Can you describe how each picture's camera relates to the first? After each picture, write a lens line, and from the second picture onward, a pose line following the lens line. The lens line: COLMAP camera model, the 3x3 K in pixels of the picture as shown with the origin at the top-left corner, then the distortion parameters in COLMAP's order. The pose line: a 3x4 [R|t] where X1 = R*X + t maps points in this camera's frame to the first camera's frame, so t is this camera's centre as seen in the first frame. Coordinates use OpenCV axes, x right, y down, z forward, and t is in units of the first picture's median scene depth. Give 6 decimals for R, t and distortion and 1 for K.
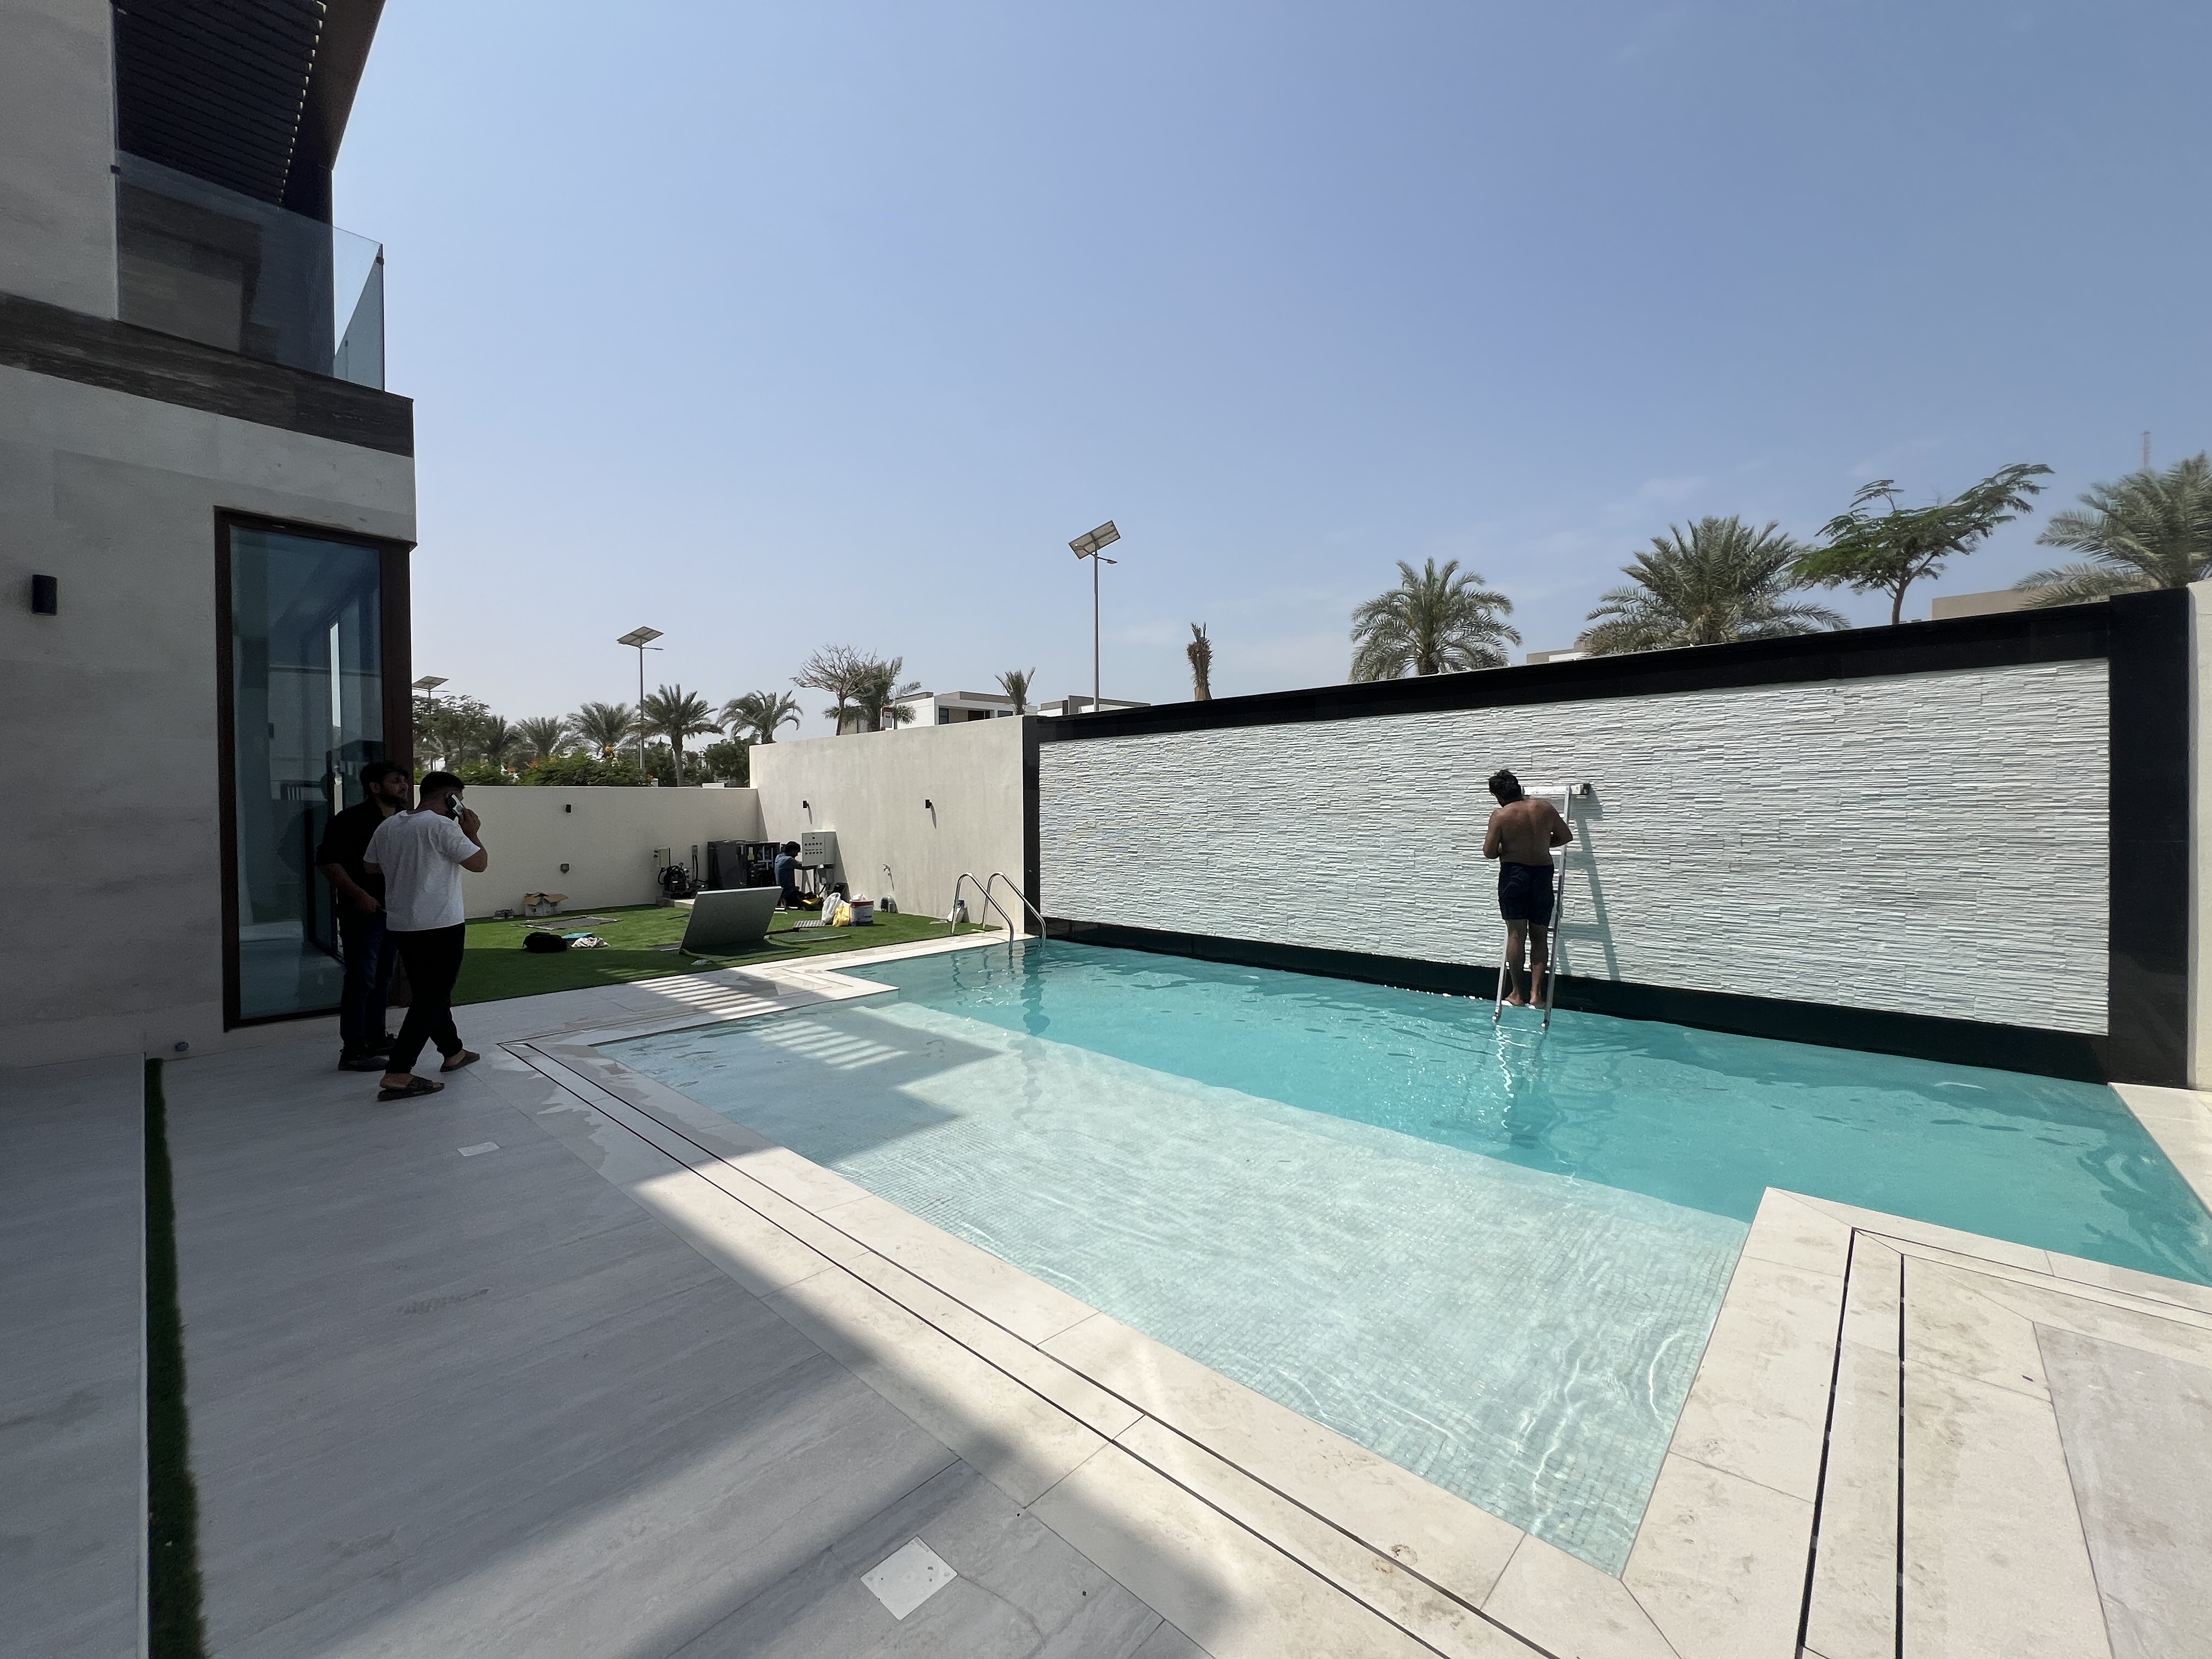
lens RADIAL K [[875.5, 0, 1088.6], [0, 875.5, 814.5], [0, 0, 1]] dist [-0.001148, -0.000343]
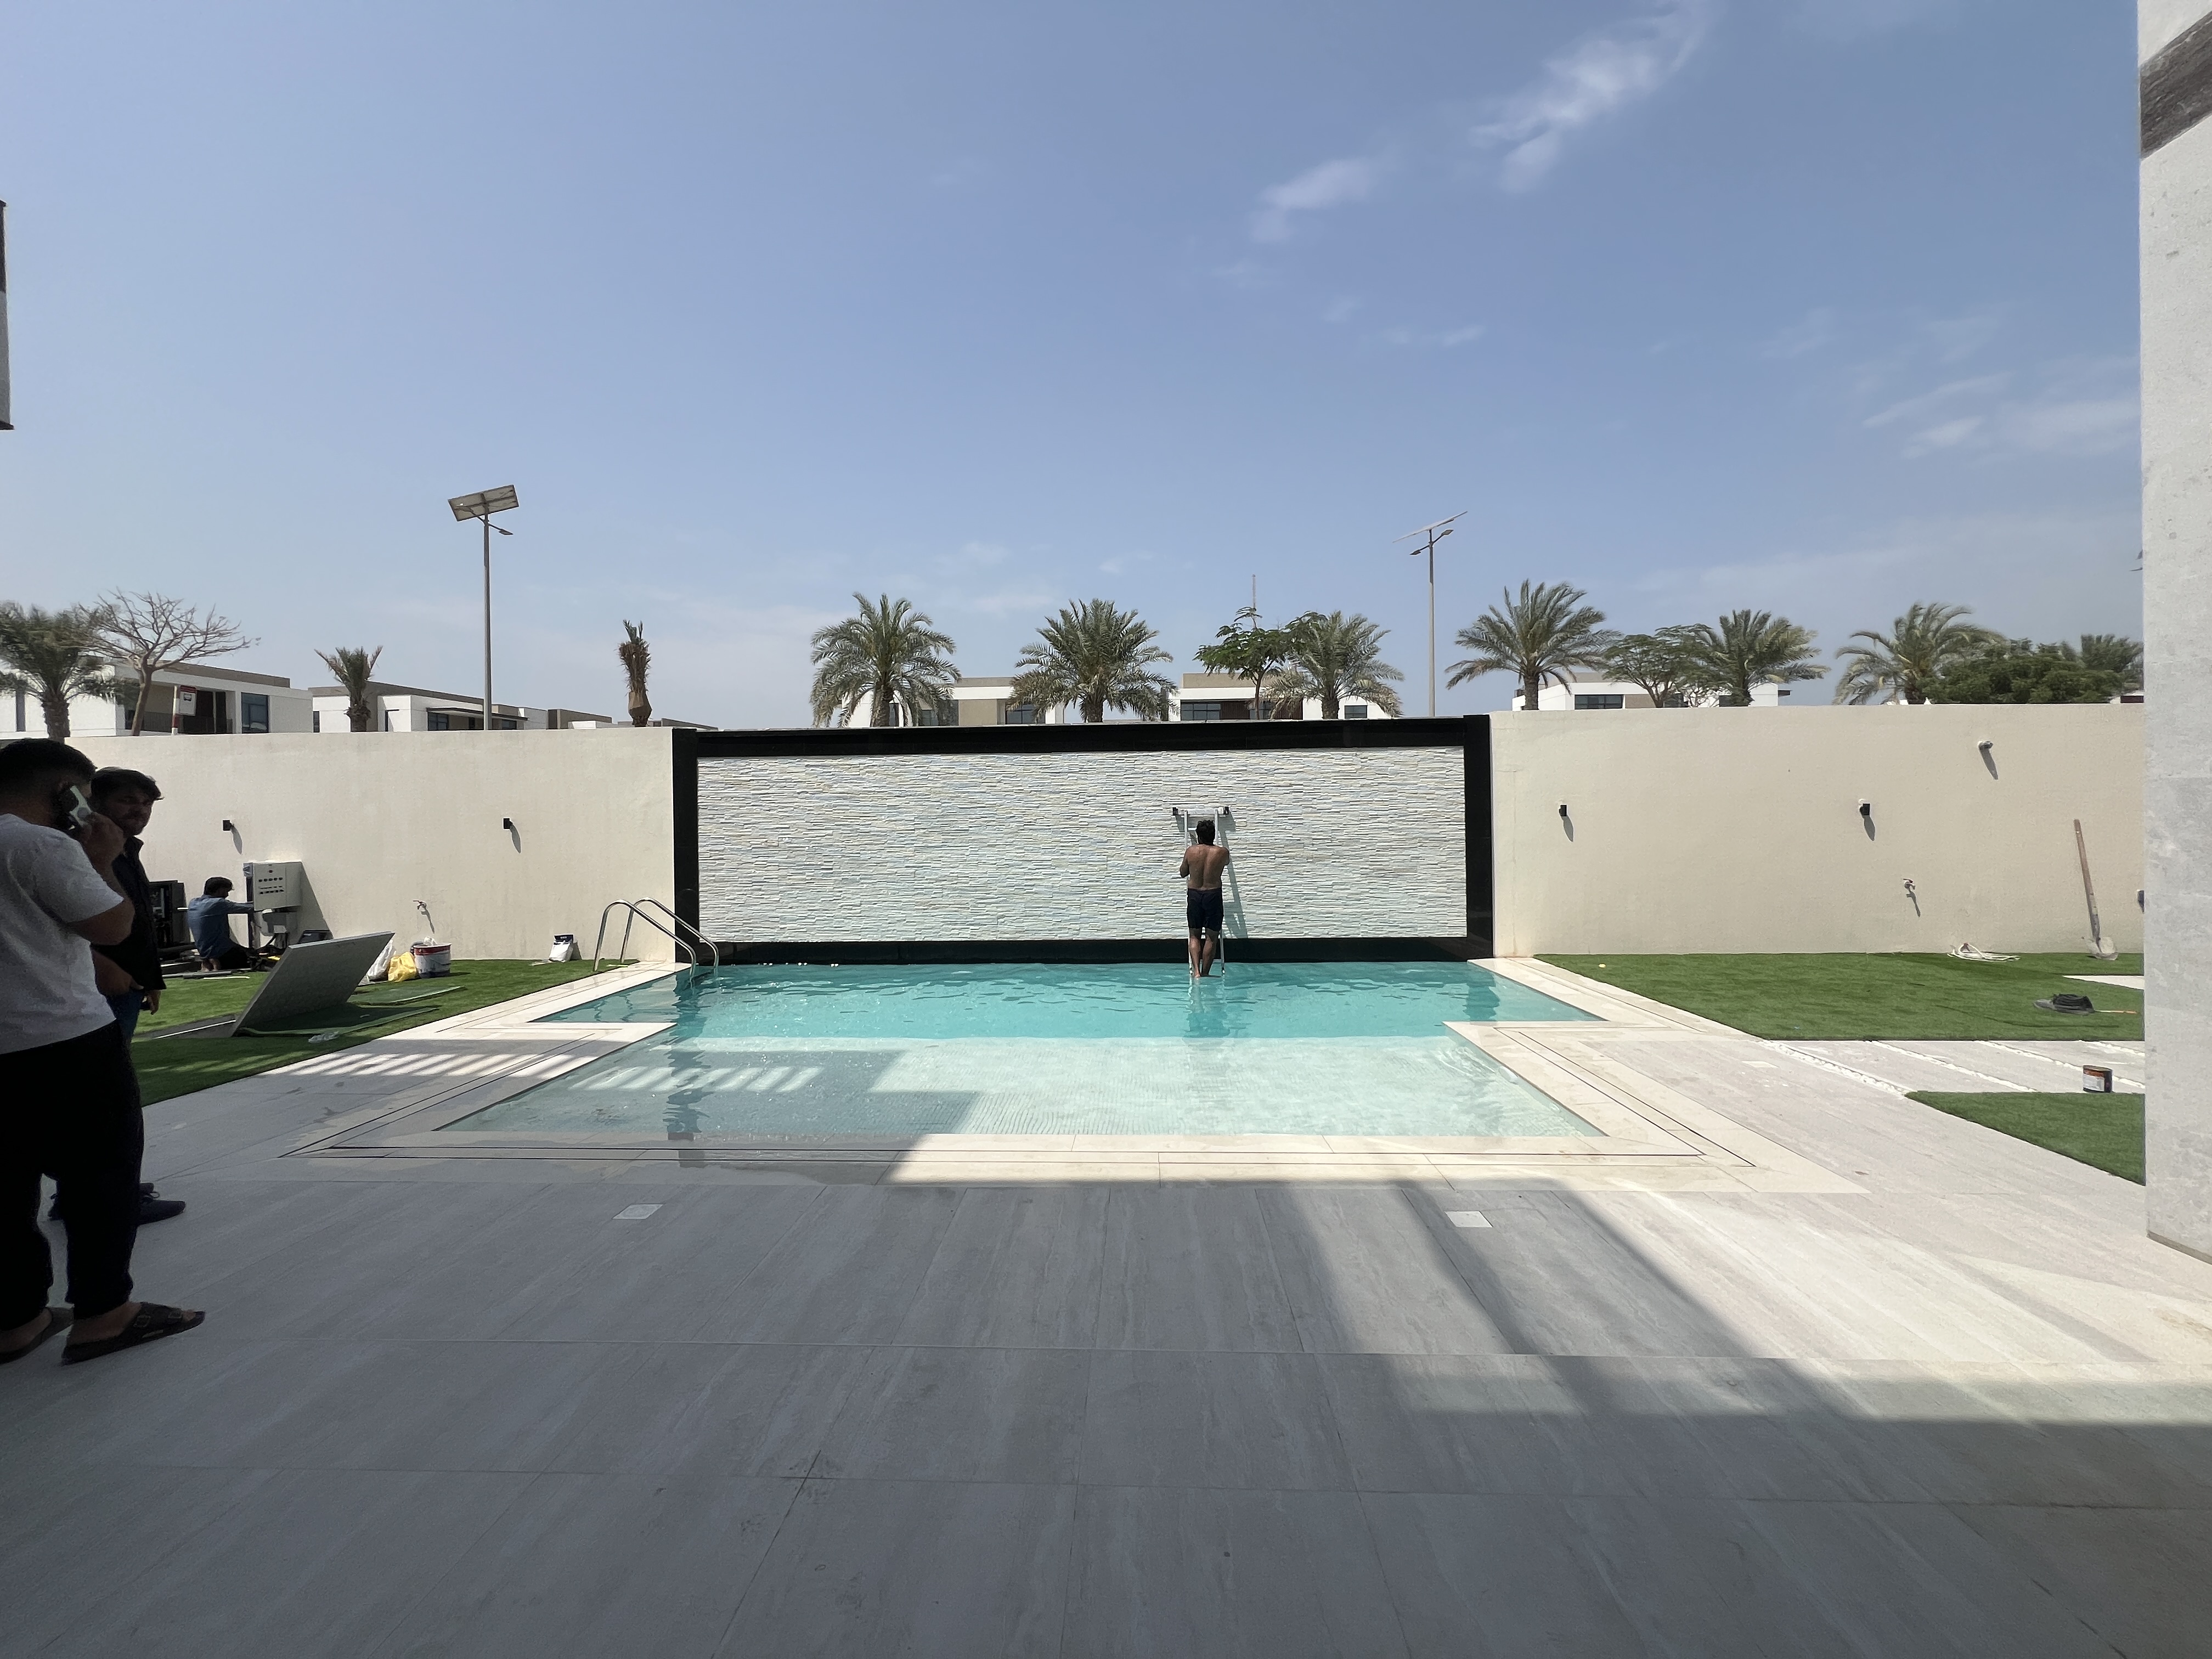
lens RADIAL K [[875.5, 0, 1095.7], [0, 875.5, 816.2], [0, 0, 1]] dist [-0.001148, -0.000343]
pose [[0.770360, -0.001378, 0.637607, -0.332476], [0.011799, 0.999857, -0.012095, -0.002629], [-0.637499, 0.016841, 0.770267, 0.001289]]
